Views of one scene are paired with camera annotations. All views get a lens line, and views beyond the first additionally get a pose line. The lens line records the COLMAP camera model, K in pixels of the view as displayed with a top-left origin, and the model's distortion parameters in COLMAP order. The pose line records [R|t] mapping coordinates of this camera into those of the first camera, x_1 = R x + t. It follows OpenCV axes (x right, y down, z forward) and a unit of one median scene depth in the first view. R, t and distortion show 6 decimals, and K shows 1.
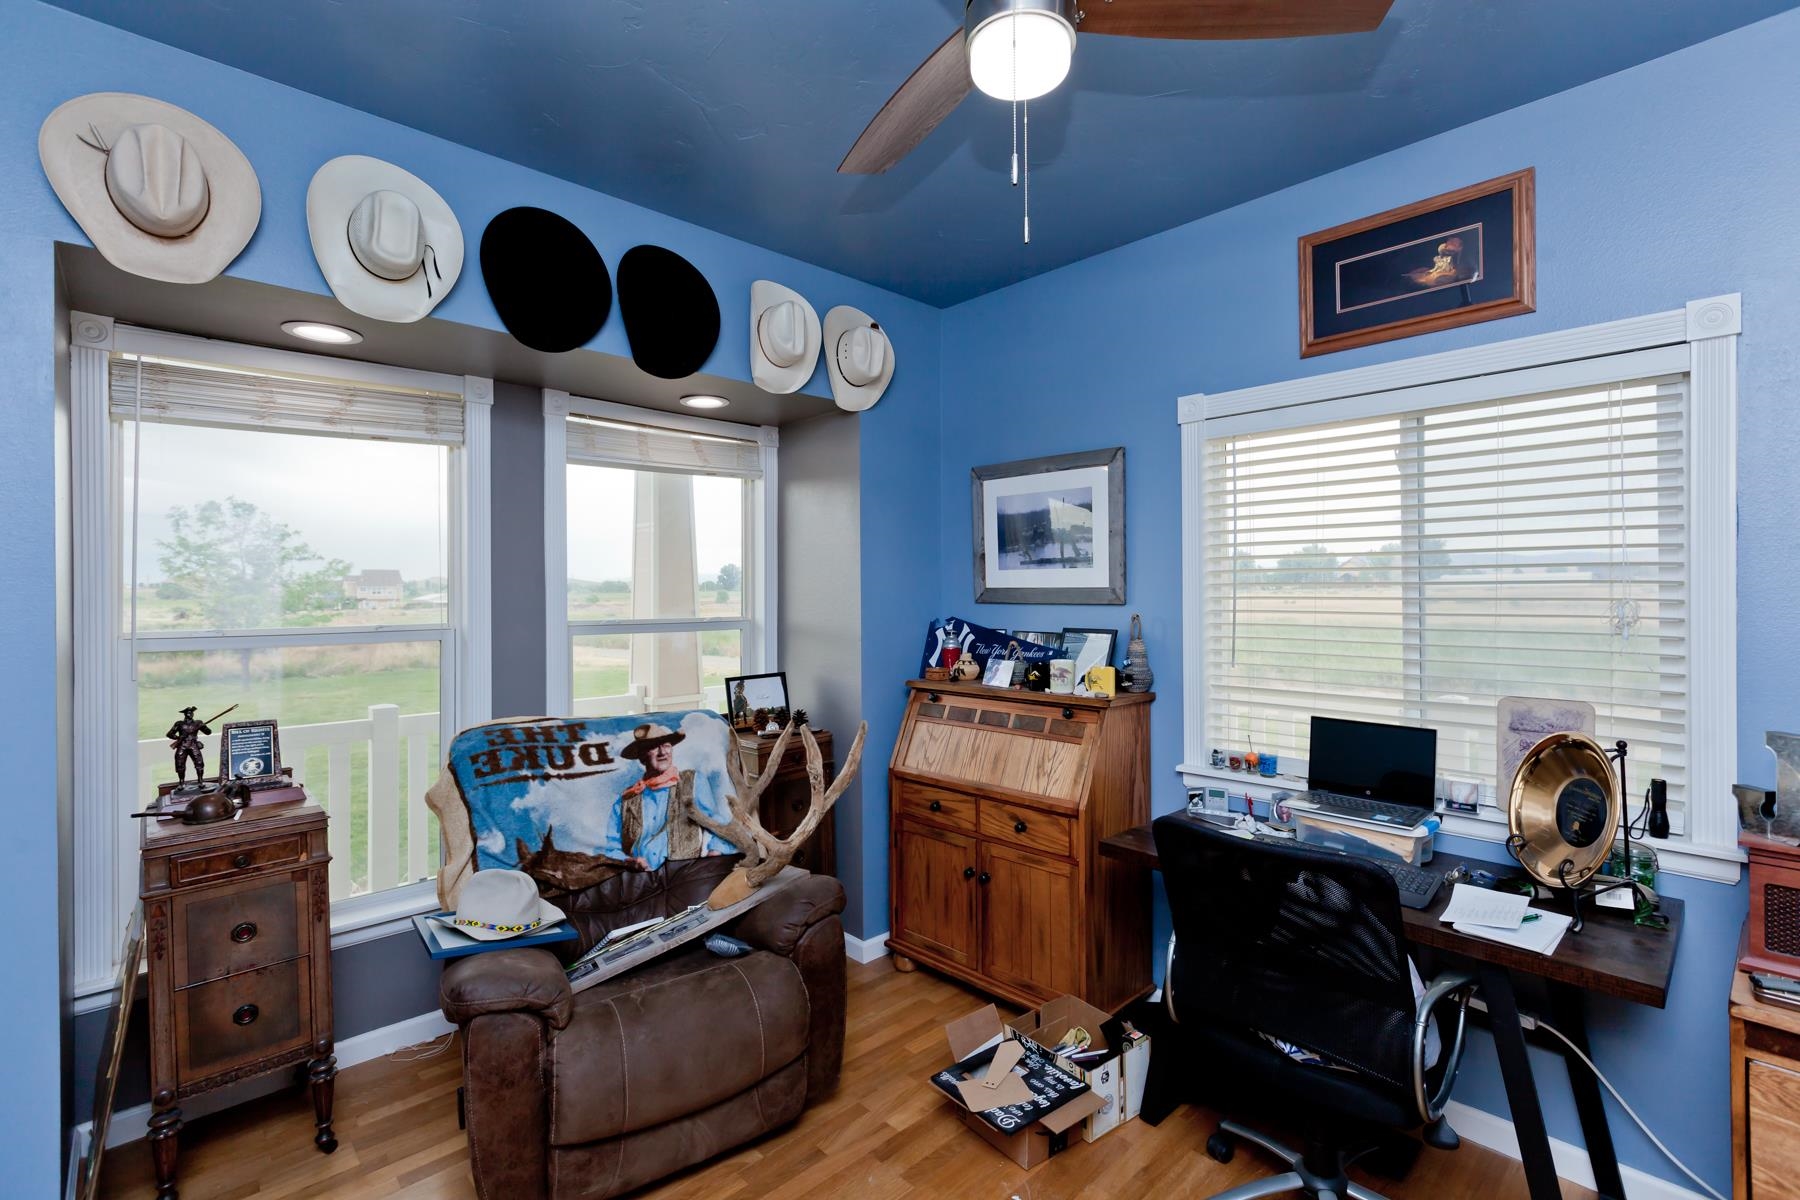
lens RADIAL K [[807.3, 0, 903.2], [0, 807.3, 593.4], [0, 0, 1]] dist [0.001925, -0.001460]
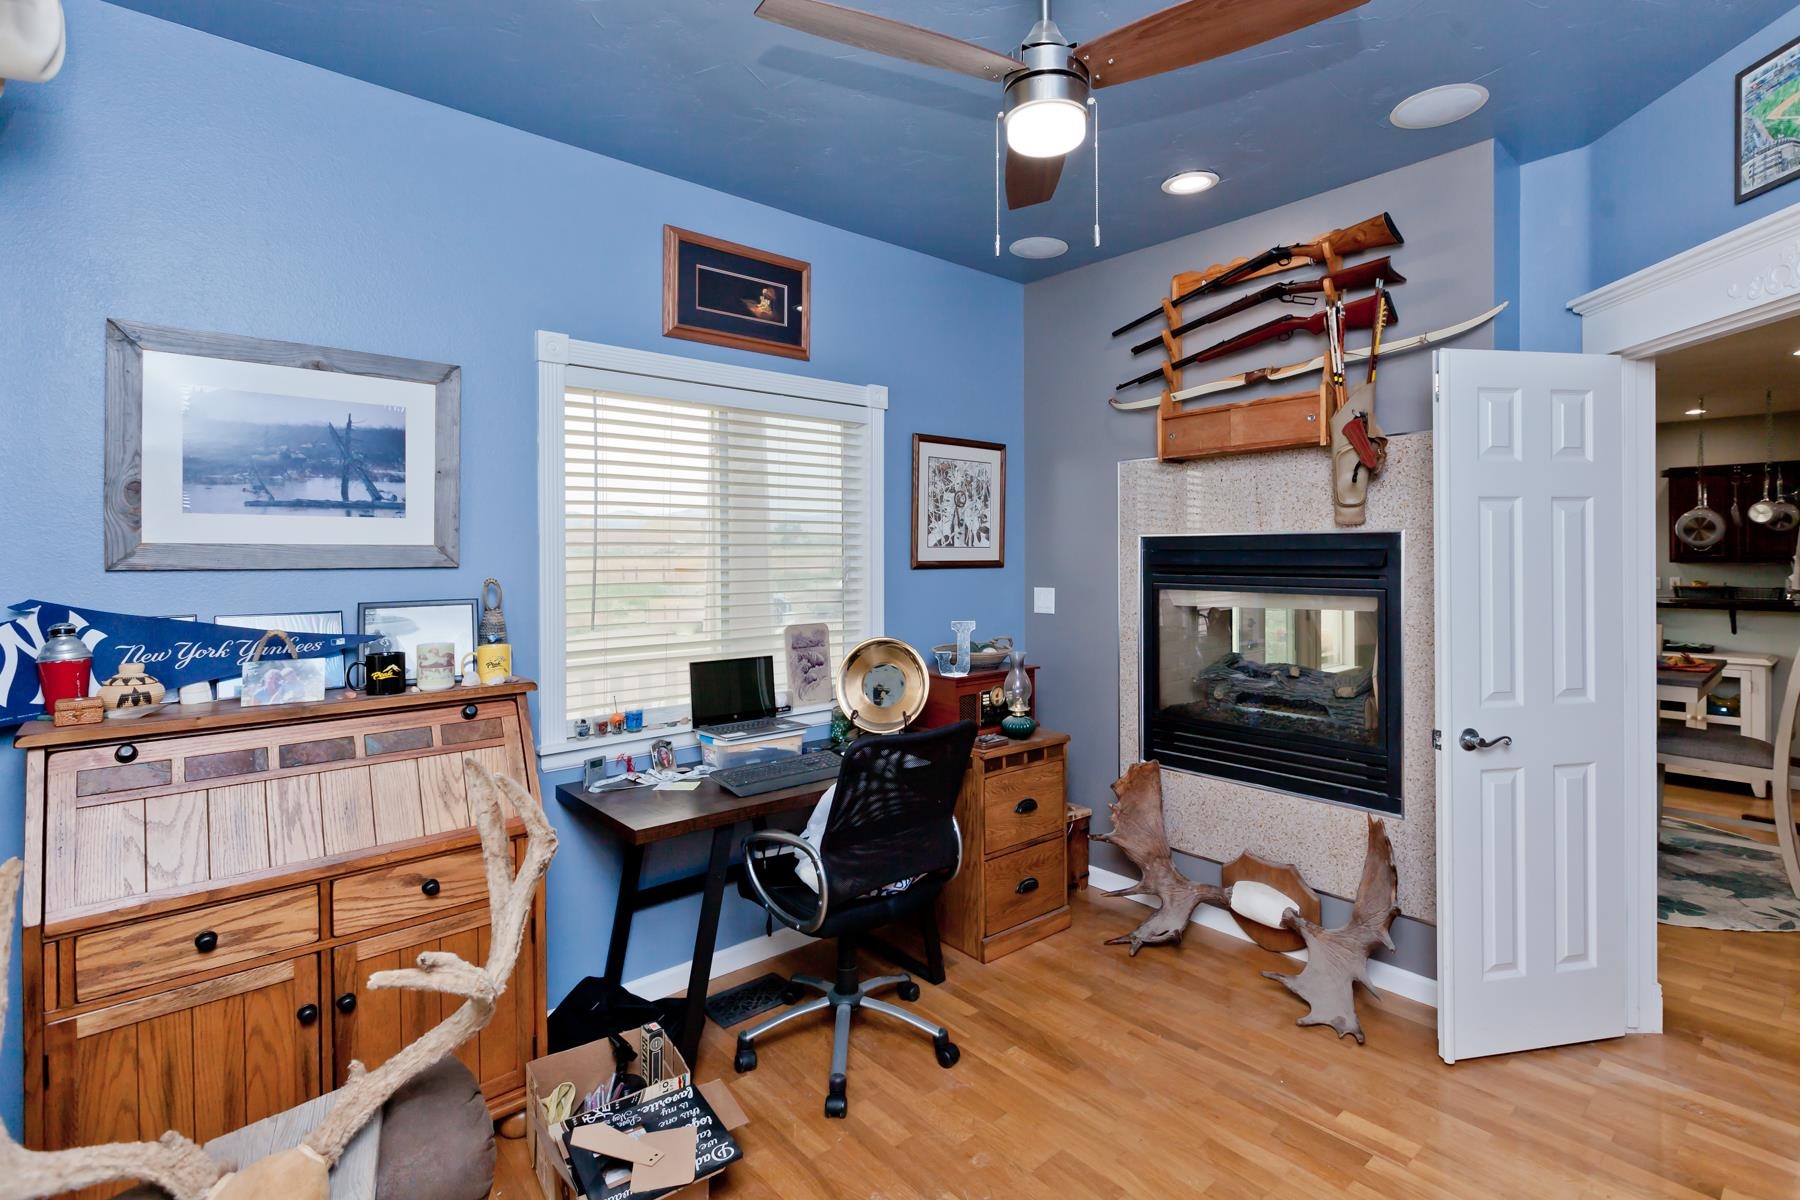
lens RADIAL K [[869.4, 0, 936.8], [0, 869.4, 555.9], [0, 0, 1]] dist [-0.000355, 0.000208]
pose [[0.031387, 0.003237, 0.999502, -0.609327], [0.006070, 0.999976, -0.003429, 0.009228], [-0.999489, 0.006174, 0.031367, 0.555468]]
